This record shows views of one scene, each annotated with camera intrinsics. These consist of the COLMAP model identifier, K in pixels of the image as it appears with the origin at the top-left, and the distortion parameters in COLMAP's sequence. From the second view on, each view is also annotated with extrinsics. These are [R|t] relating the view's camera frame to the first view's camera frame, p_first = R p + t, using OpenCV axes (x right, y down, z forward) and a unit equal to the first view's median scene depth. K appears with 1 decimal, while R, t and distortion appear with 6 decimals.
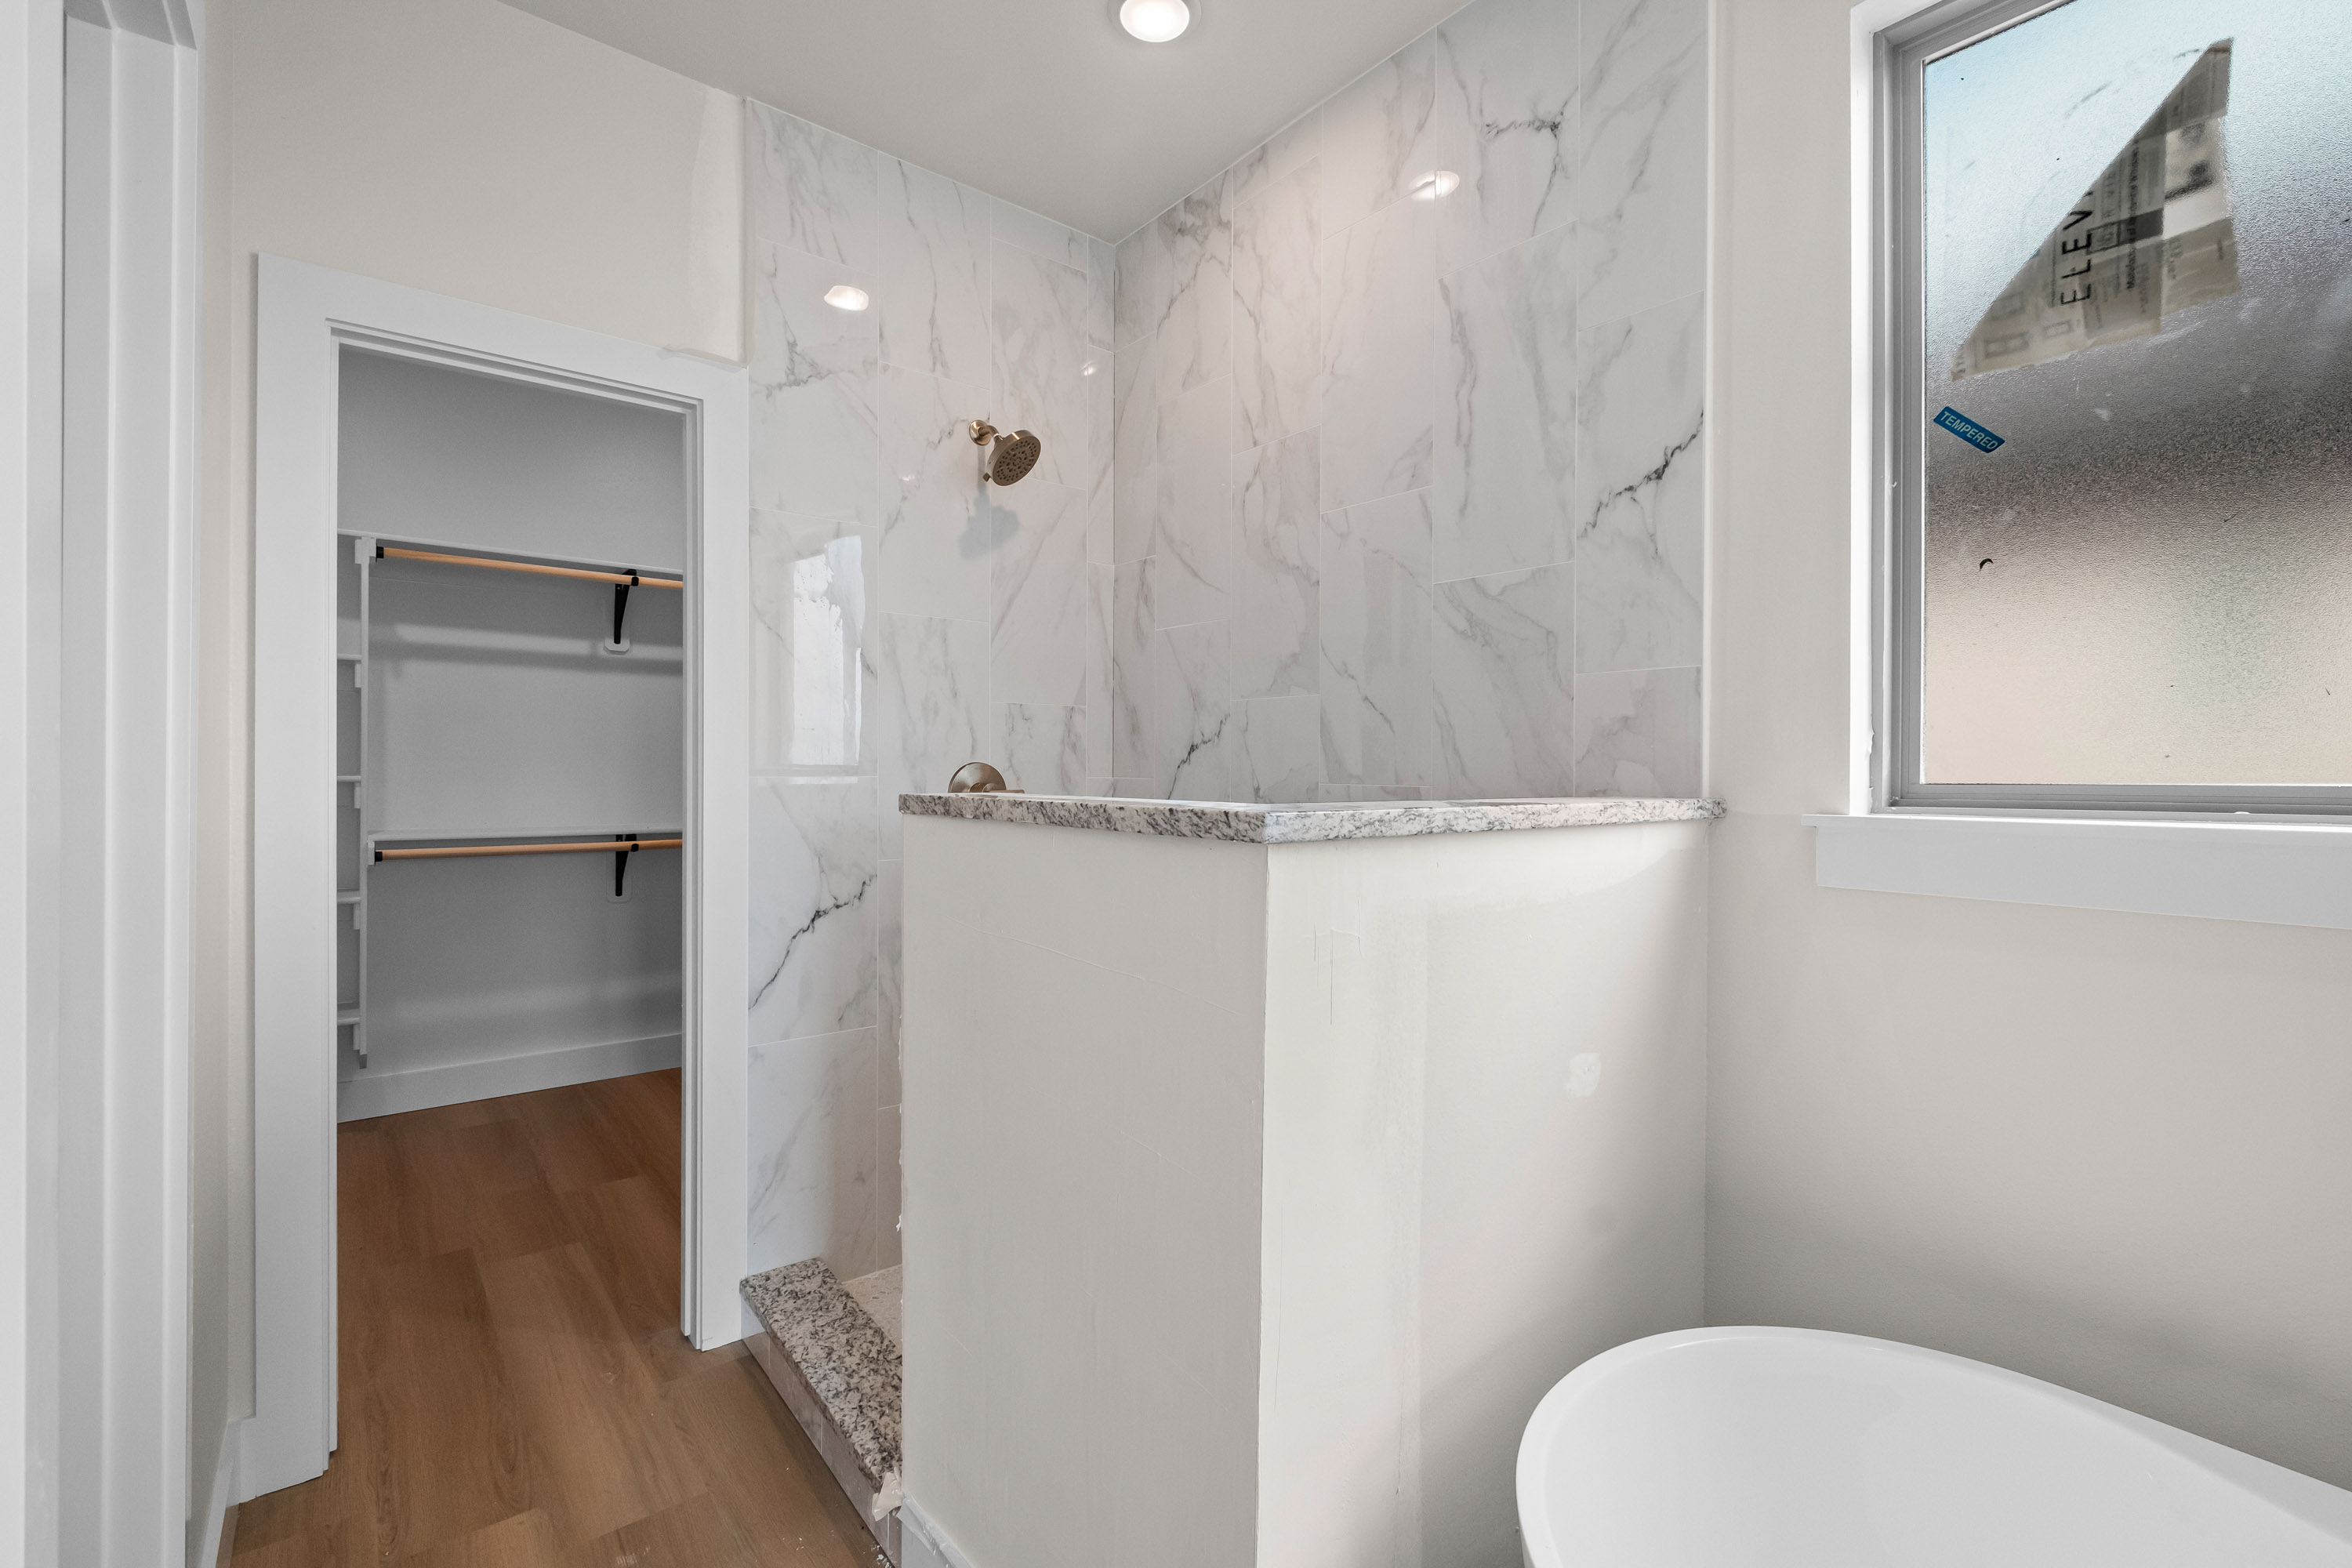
lens RADIAL K [[1021.8, 0, 1174.2], [0, 1021.8, 775.7], [0, 0, 1]] dist [-0.001413, -0.002177]
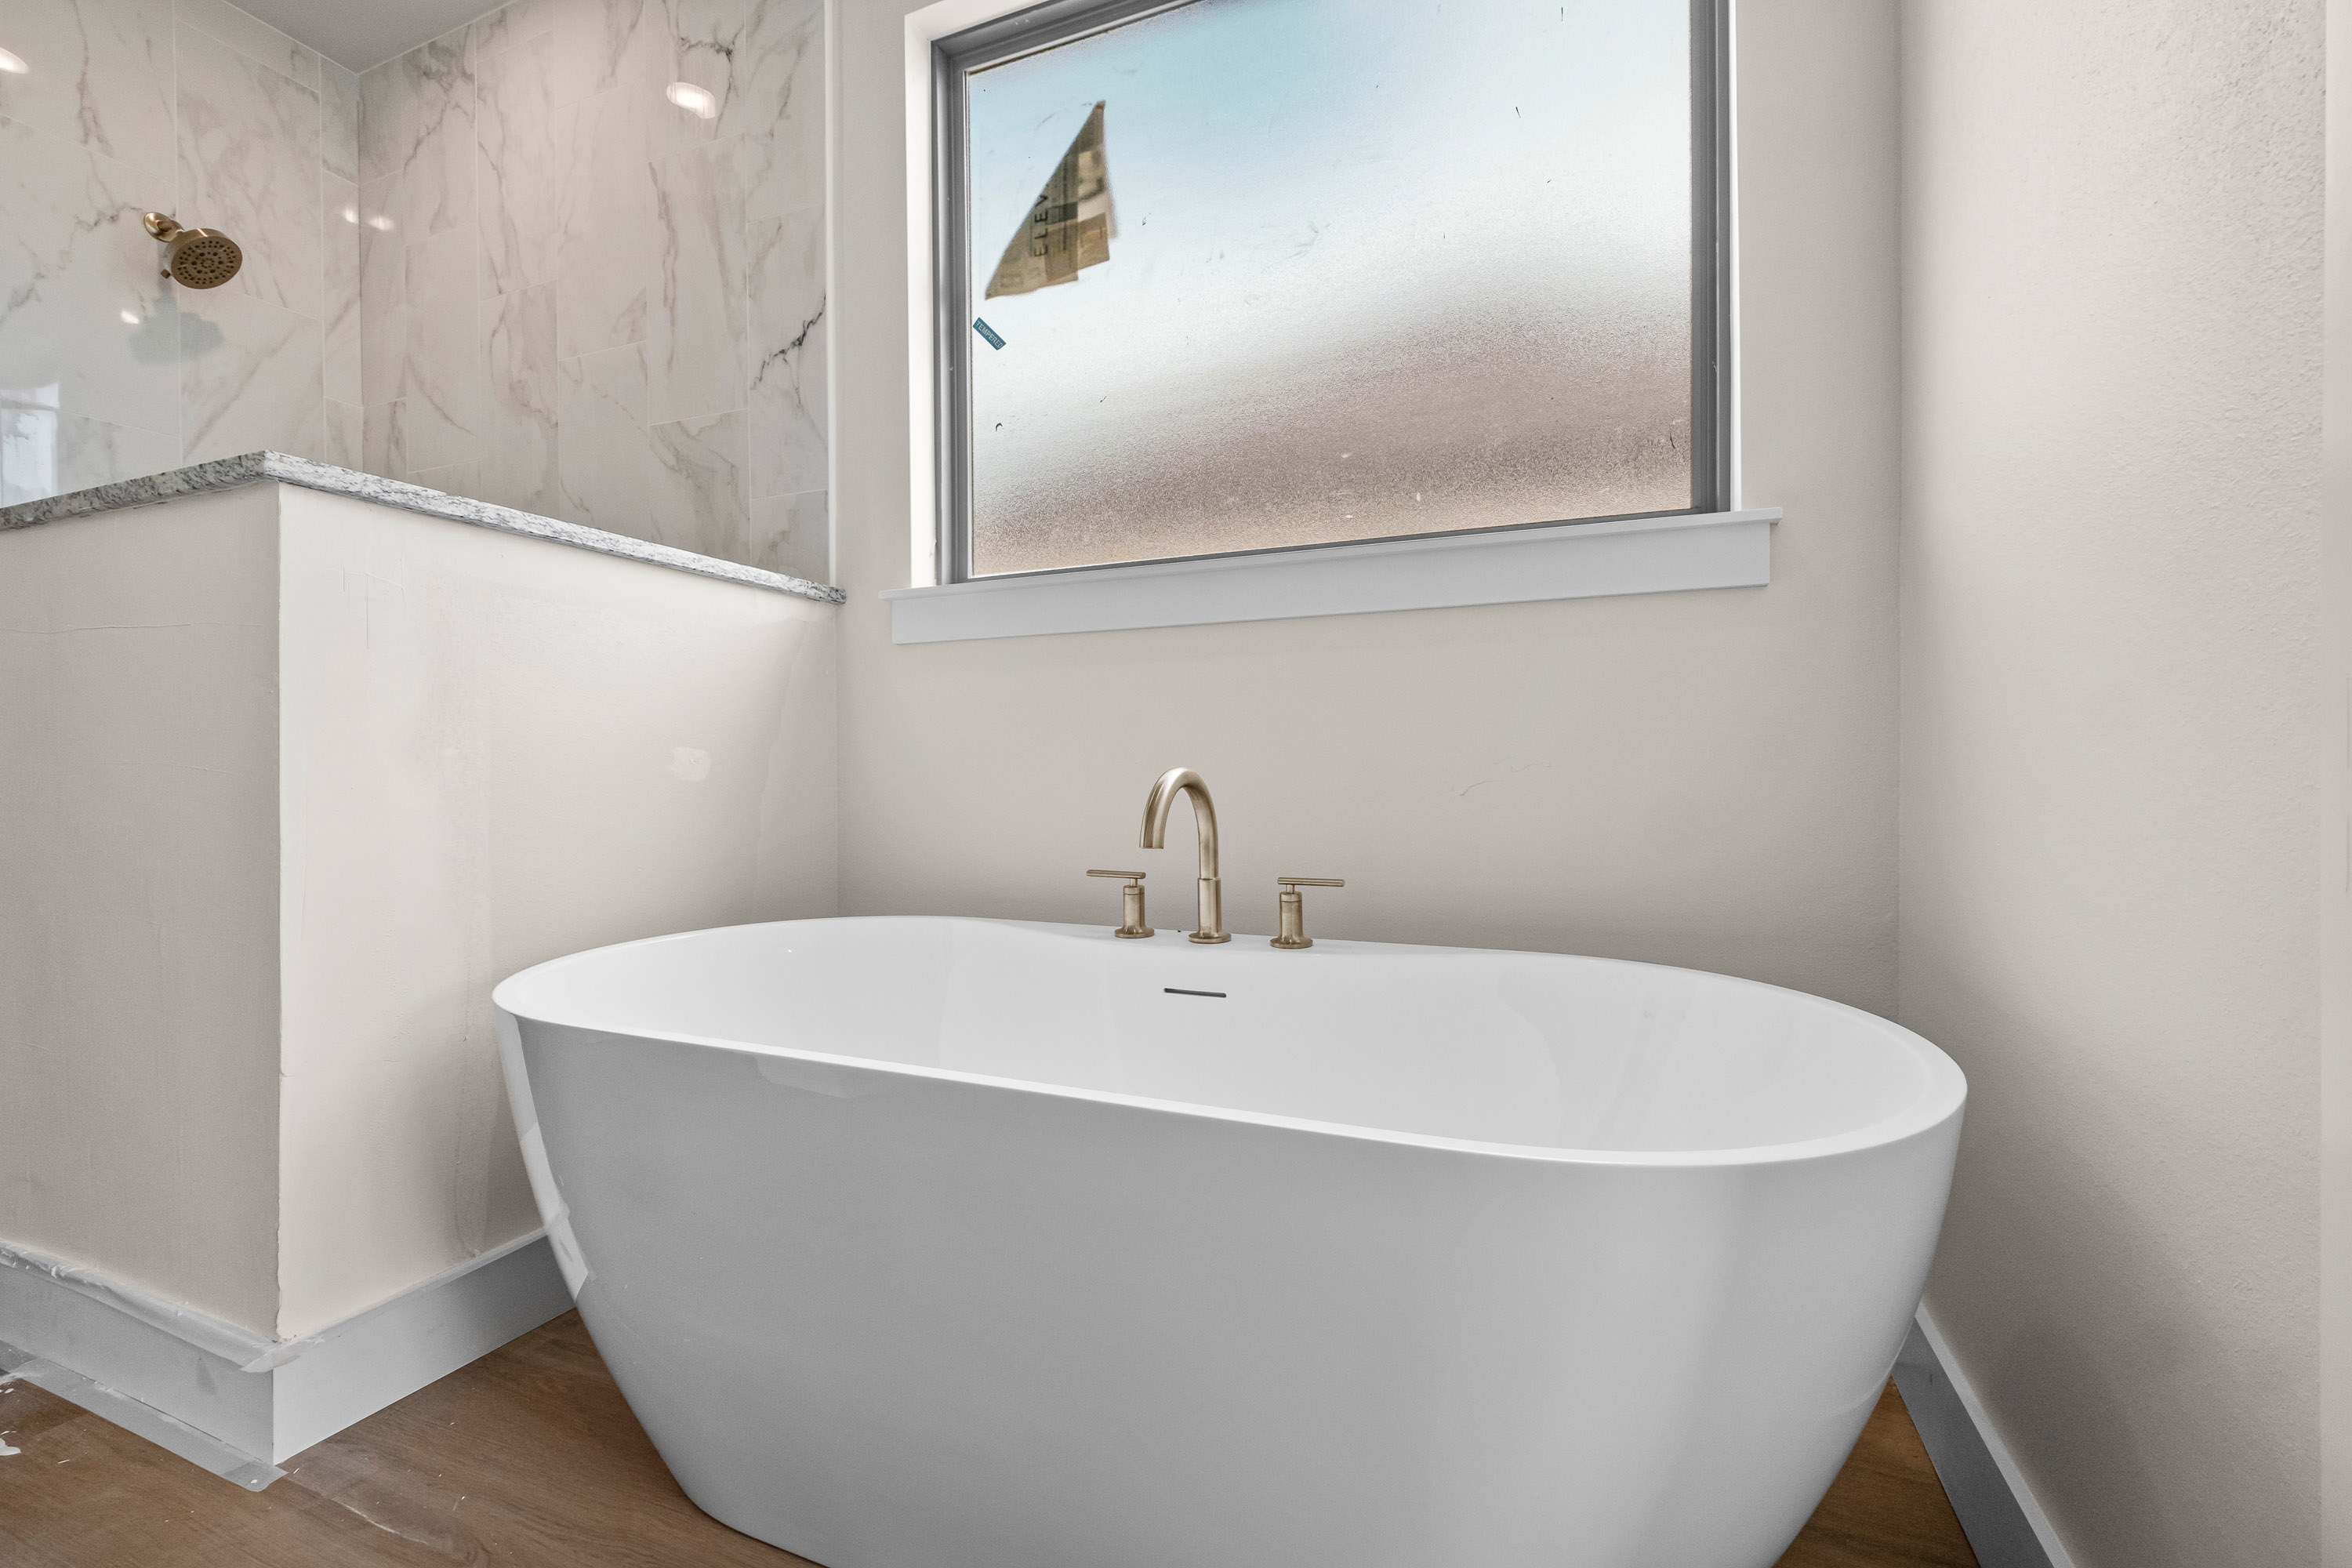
lens RADIAL K [[1021.8, 0, 1173.7], [0, 1021.8, 783.8], [0, 0, 1]] dist [-0.001413, -0.002177]
pose [[0.882602, -0.015621, 0.469861, 0.226566], [0.011794, 0.999869, 0.011089, 0.211253], [-0.469972, -0.004246, 0.882671, -0.302477]]
